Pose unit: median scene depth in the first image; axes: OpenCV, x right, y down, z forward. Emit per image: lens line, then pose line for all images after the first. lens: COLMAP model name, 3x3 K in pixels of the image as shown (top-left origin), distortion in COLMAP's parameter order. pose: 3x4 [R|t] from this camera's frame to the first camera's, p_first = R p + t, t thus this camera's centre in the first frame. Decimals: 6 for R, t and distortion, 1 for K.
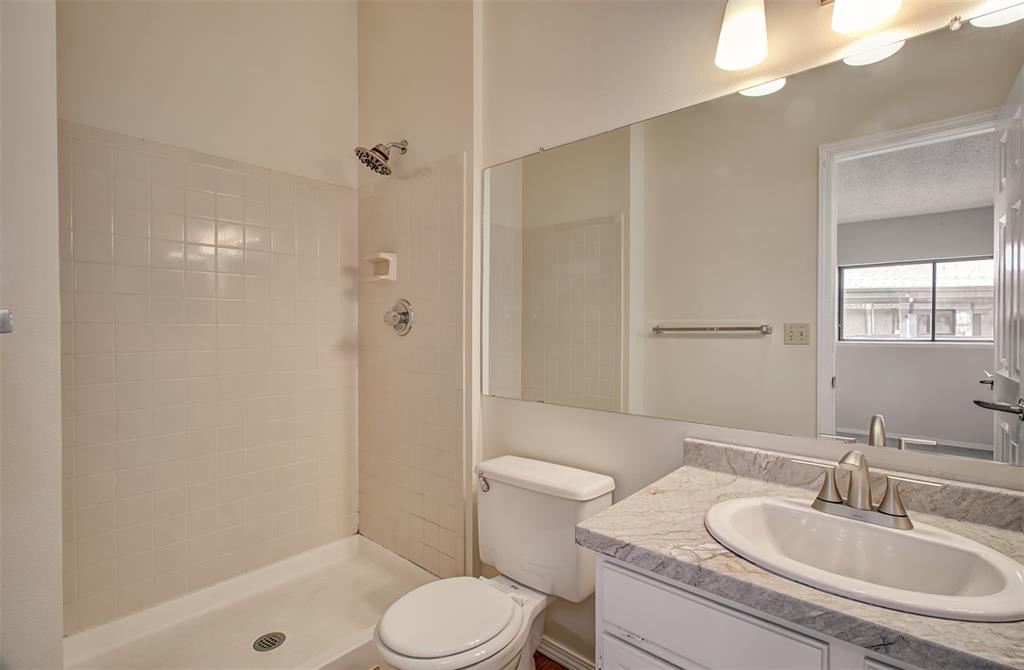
lens RADIAL K [[475.2, 0, 514.9], [0, 475.2, 335.5], [0, 0, 1]] dist [-0.003222, -0.000020]
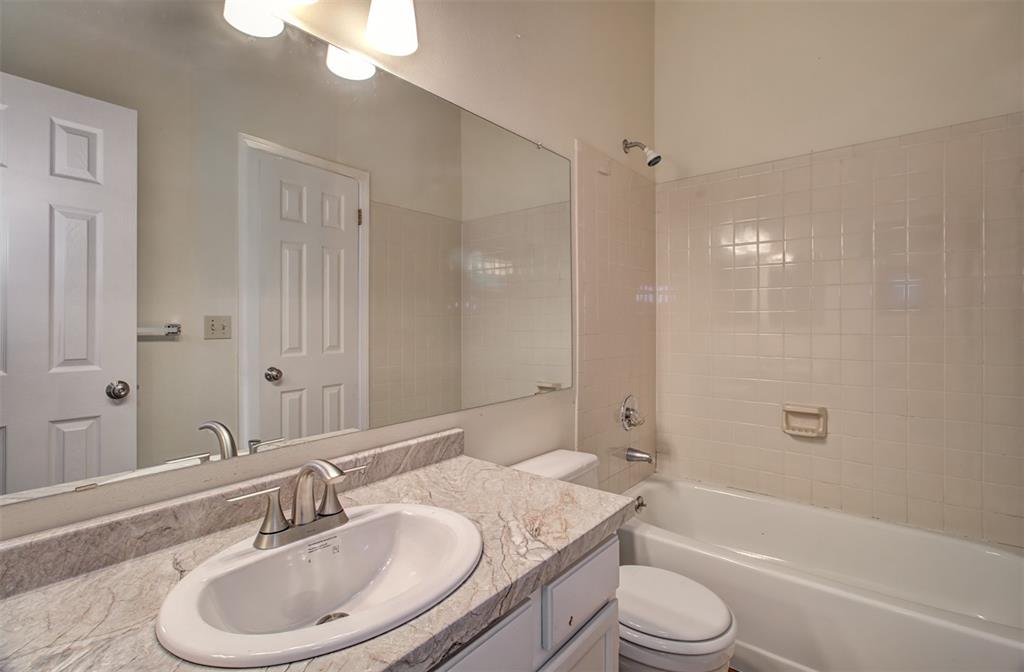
lens RADIAL K [[471.8, 0, 514.9], [0, 471.8, 330.3], [0, 0, 1]] dist [-0.000055, -0.000016]
pose [[-0.062363, -0.001744, 0.998052, -0.571078], [0.006673, 0.999975, 0.002165, 0.006665], [-0.998031, 0.006795, -0.062350, 1.068578]]
